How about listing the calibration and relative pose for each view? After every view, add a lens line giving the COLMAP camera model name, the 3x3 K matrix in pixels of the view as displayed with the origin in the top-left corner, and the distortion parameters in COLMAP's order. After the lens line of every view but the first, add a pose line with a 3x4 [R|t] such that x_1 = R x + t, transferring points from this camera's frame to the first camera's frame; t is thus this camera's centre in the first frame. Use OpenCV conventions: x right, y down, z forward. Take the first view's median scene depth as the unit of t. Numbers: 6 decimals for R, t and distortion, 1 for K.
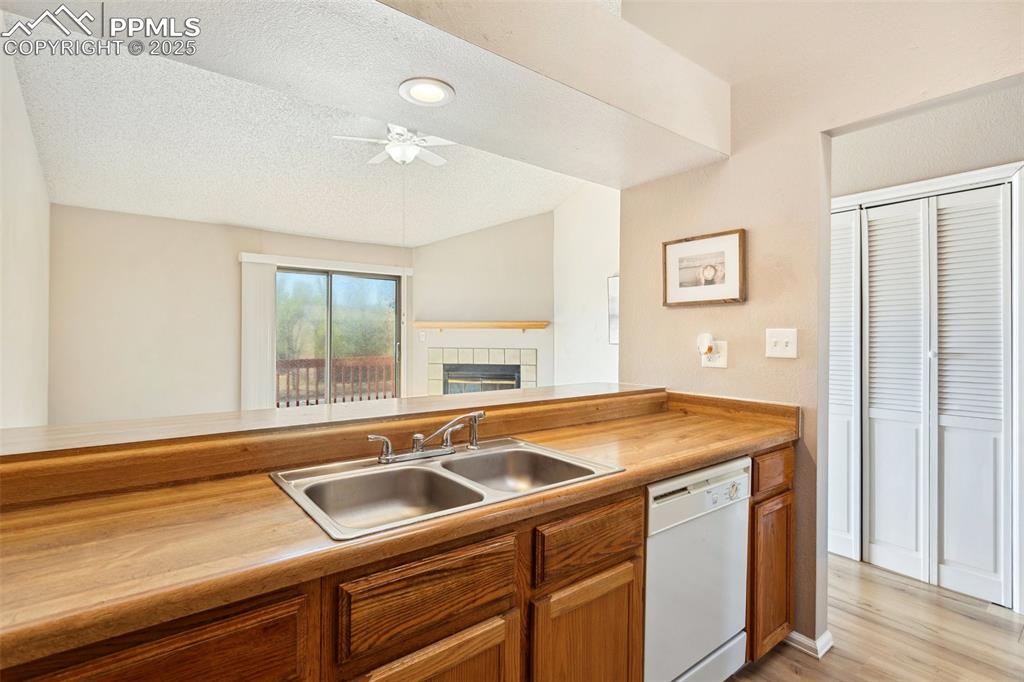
lens RADIAL K [[488.7, 0, 503.1], [0, 488.7, 339.4], [0, 0, 1]] dist [0.004155, 0.002647]
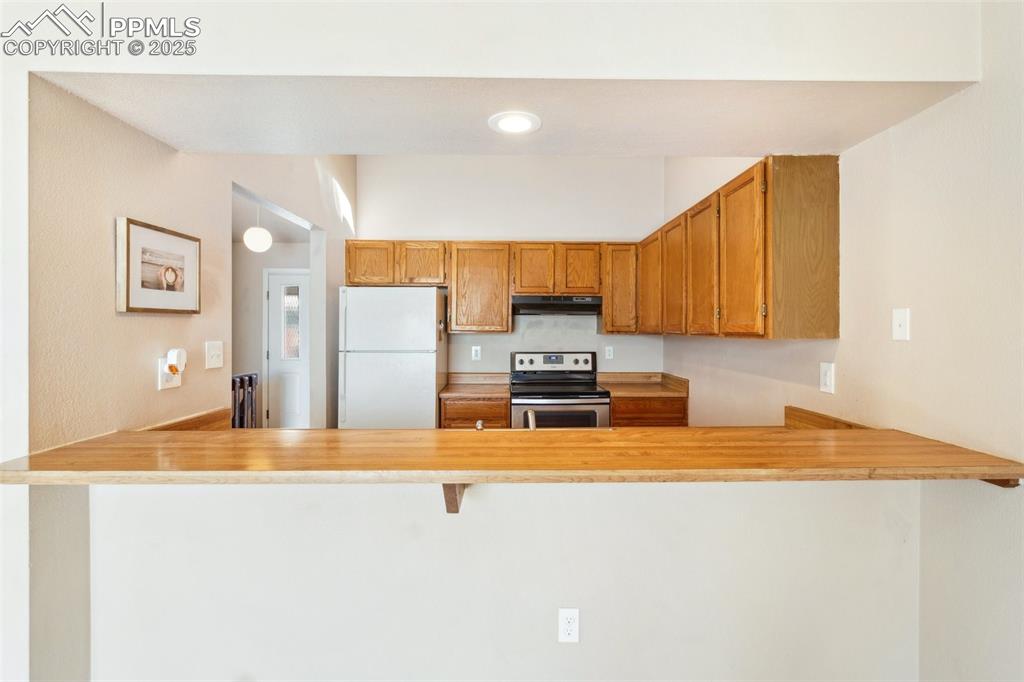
lens RADIAL K [[488.7, 0, 515.1], [0, 488.7, 331.3], [0, 0, 1]] dist [0.004155, 0.002647]
pose [[-0.795459, -0.012541, 0.605878, -0.215637], [-0.008412, 0.999918, 0.009653, -0.021205], [-0.605949, 0.002582, -0.795499, 0.505384]]
